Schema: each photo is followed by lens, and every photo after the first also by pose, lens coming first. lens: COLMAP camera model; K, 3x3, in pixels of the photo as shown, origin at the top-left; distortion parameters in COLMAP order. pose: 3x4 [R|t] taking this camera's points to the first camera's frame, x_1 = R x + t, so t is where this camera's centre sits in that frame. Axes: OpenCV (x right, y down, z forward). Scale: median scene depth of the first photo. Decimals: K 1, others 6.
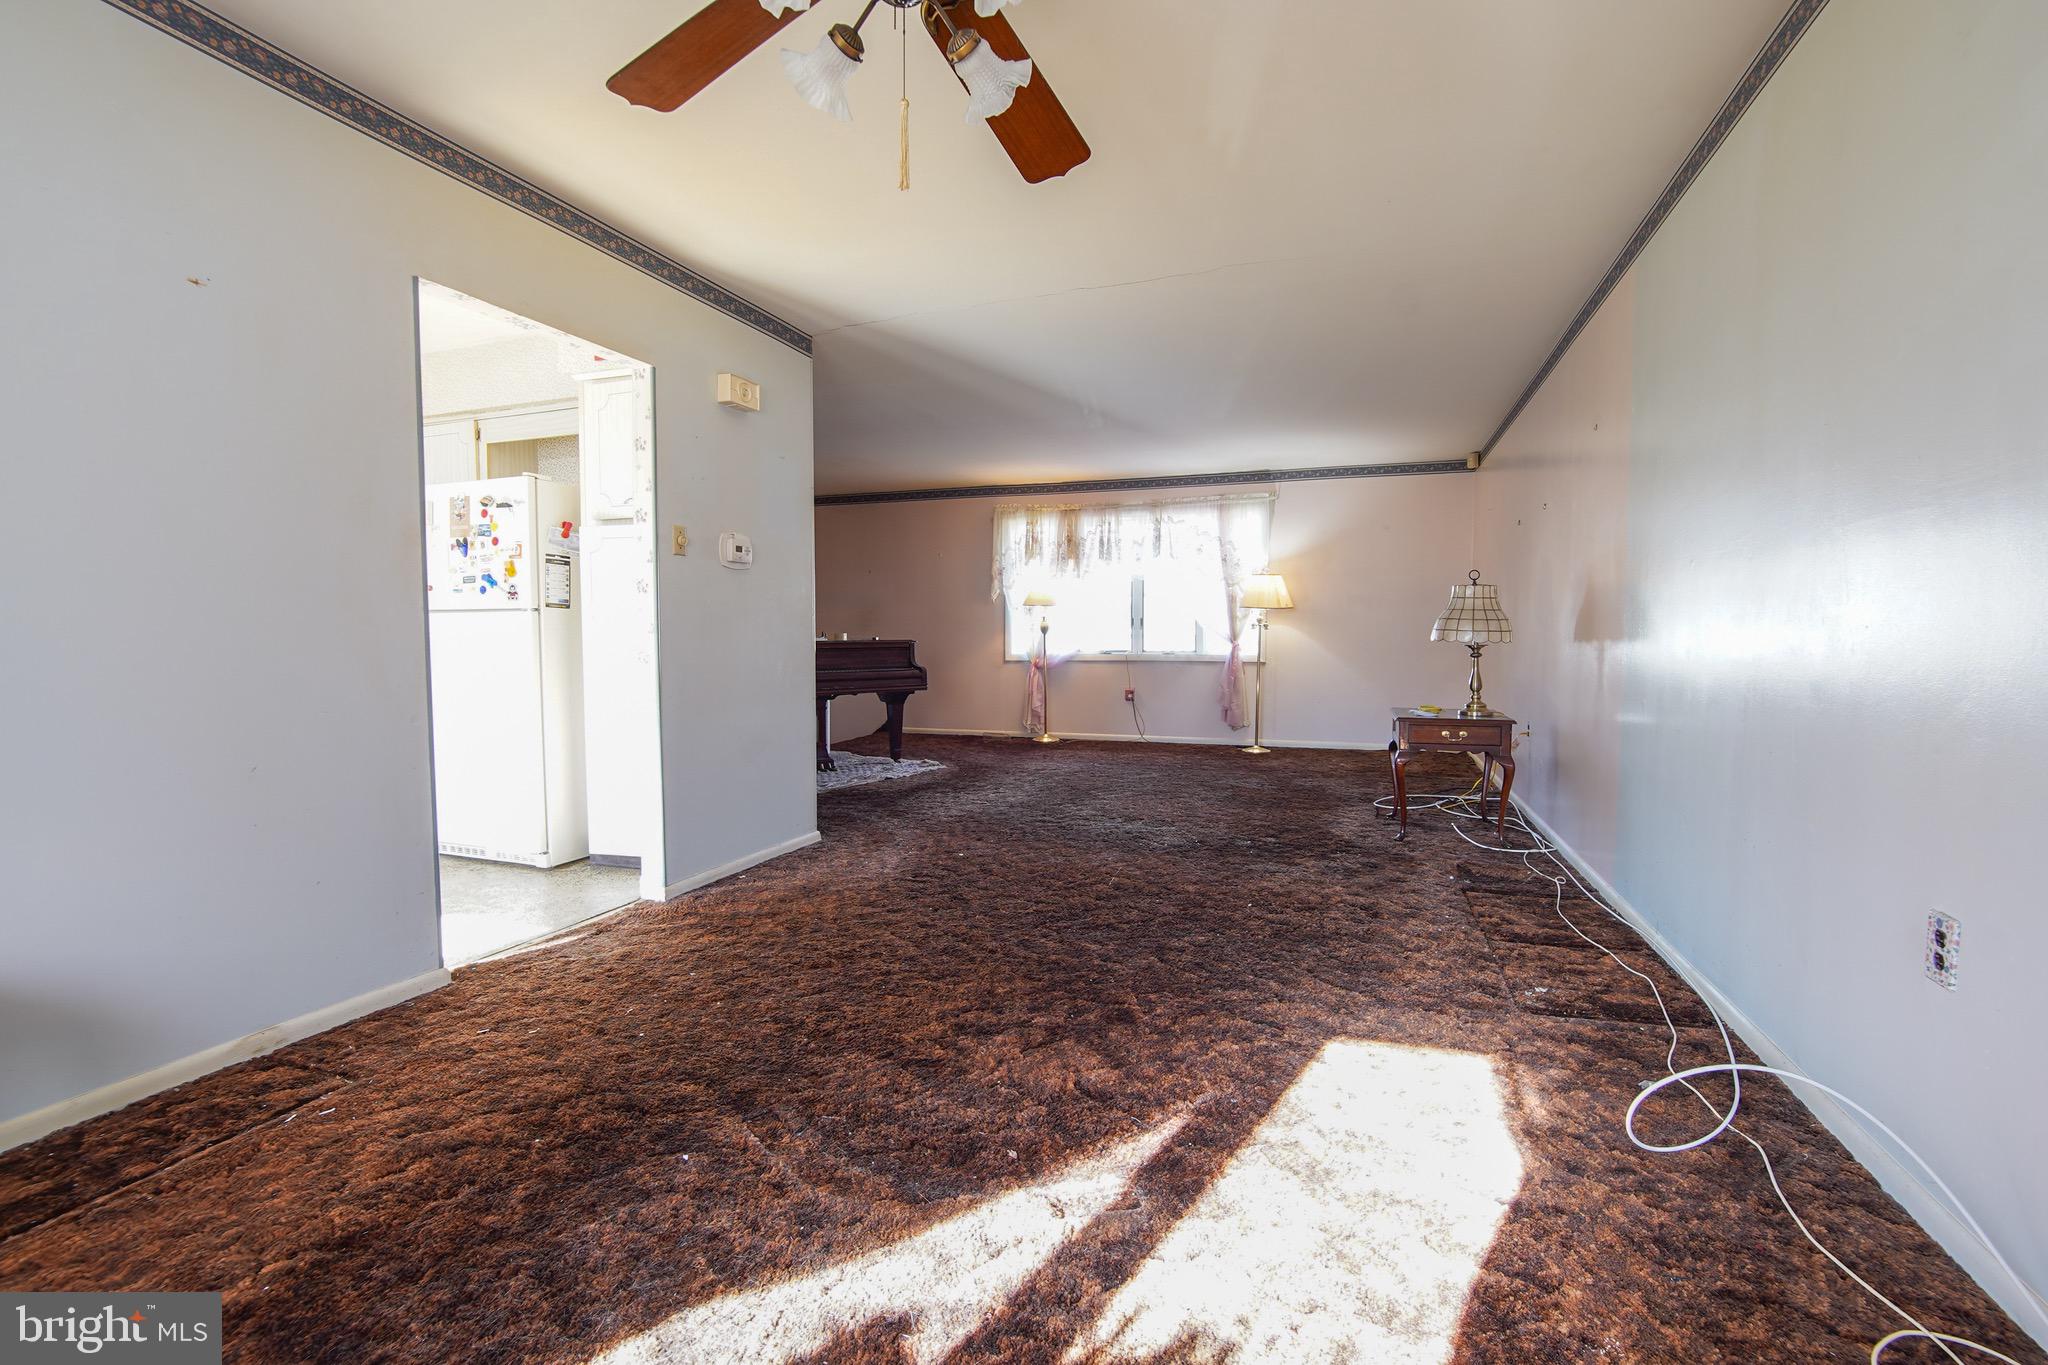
lens RADIAL K [[911.2, 0, 1054.2], [0, 911.2, 682.9], [0, 0, 1]] dist [-0.036562, 0.007814]
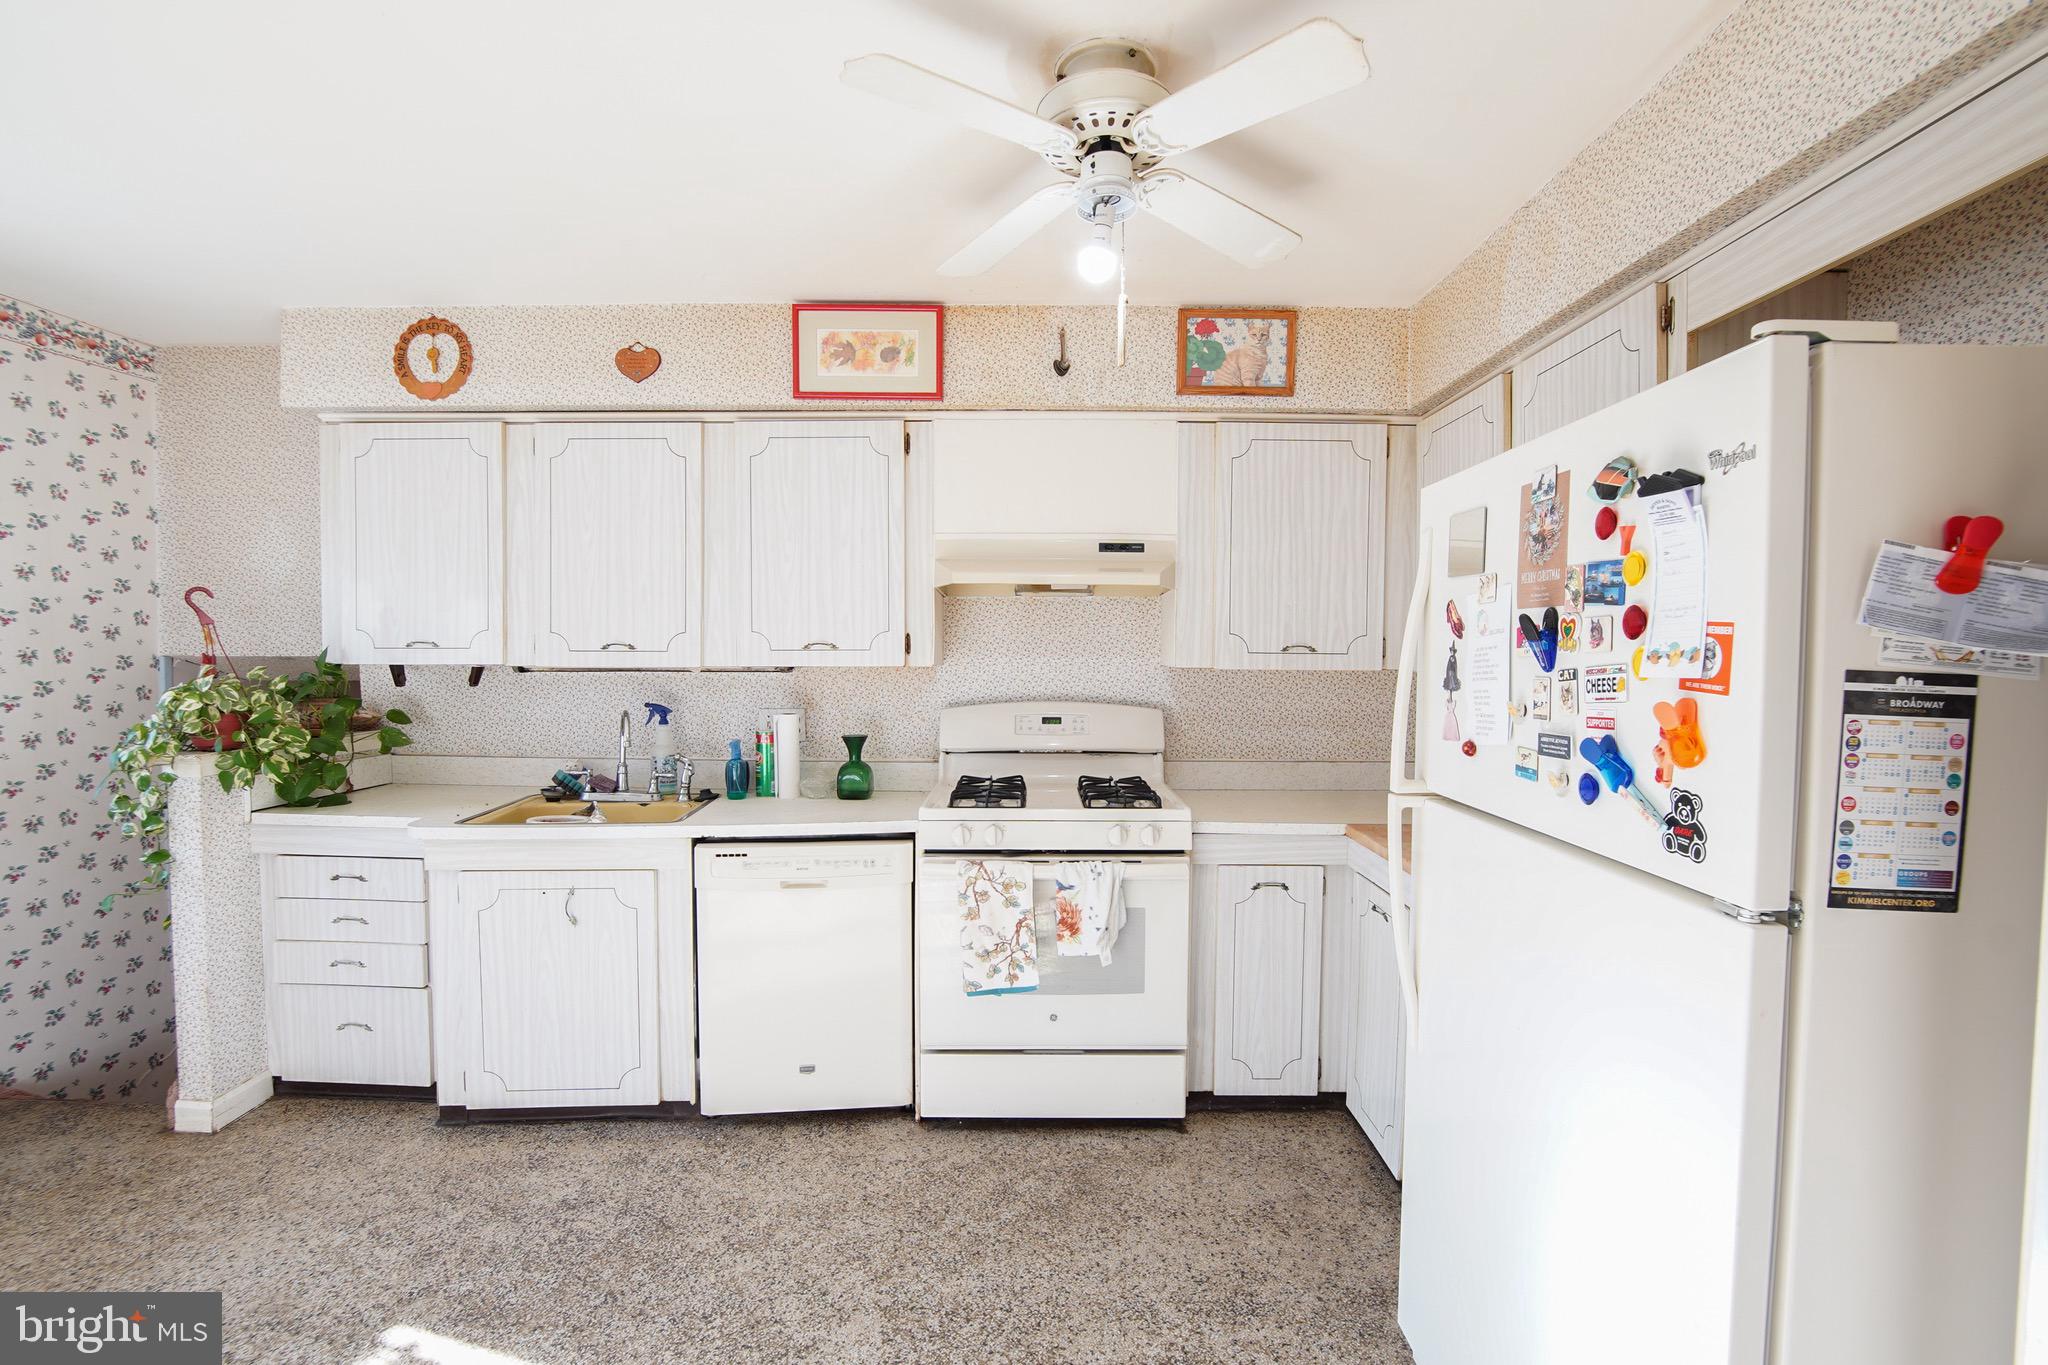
lens RADIAL K [[911.2, 0, 1040.1], [0, 911.2, 687.2], [0, 0, 1]] dist [-0.036562, 0.007814]
pose [[0.309055, 0.041352, -0.950145, -0.416842], [-0.057208, 0.998053, 0.024830, -0.133412], [0.949322, 0.046682, 0.310819, 0.741460]]
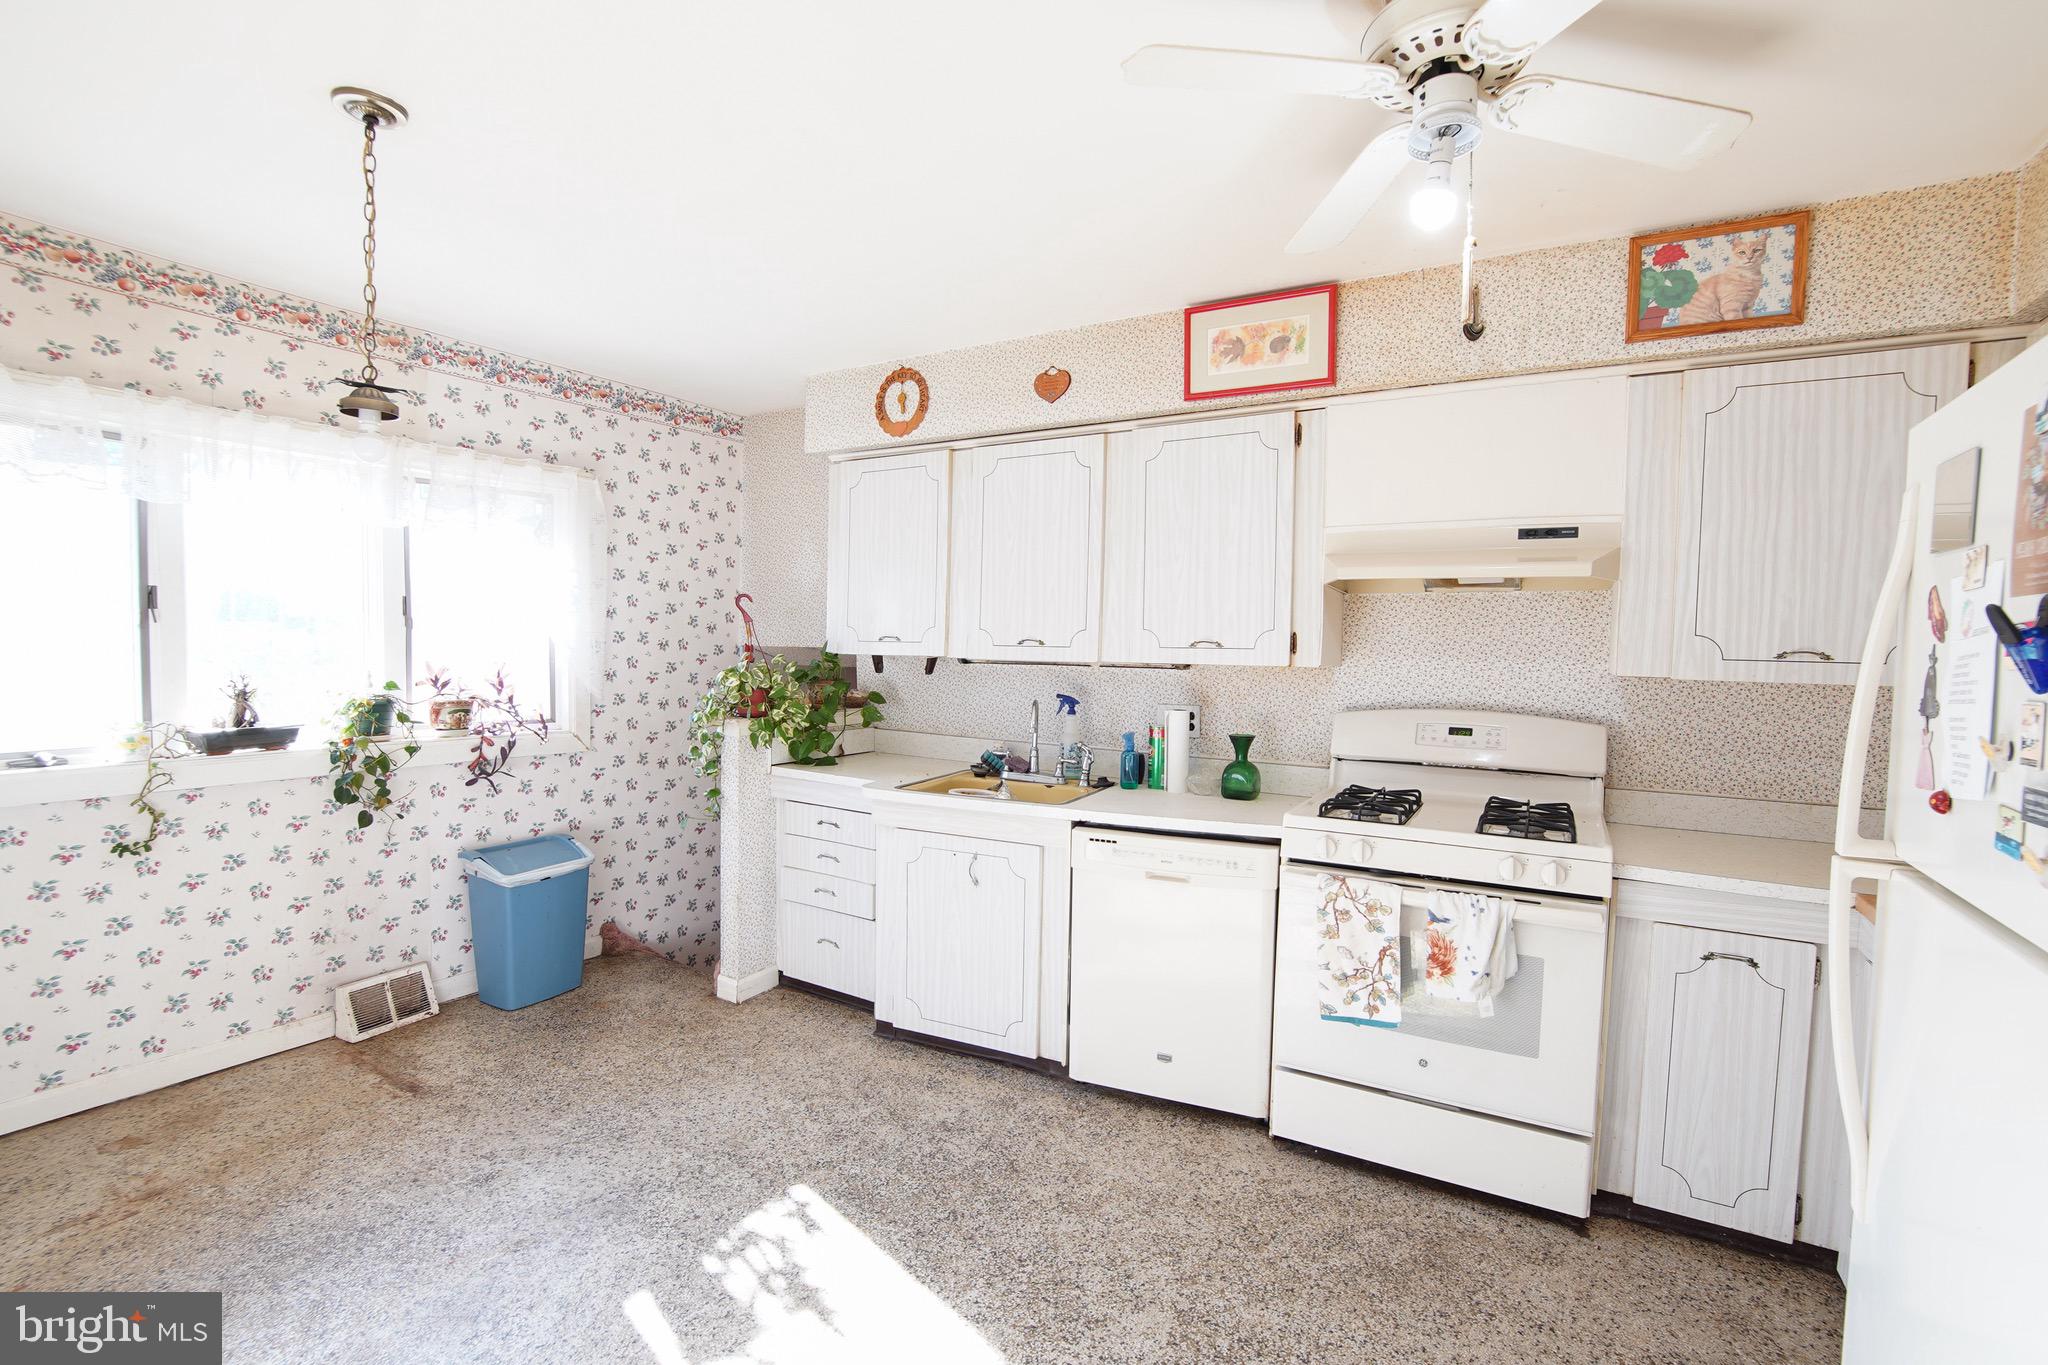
lens RADIAL K [[911.2, 0, 1043.6], [0, 911.2, 689.0], [0, 0, 1]] dist [-0.036562, 0.007814]
pose [[-0.206808, 0.045304, -0.977332, -0.419058], [-0.071014, 0.995597, 0.061177, -0.138098], [0.975801, 0.082056, -0.202680, 0.826538]]
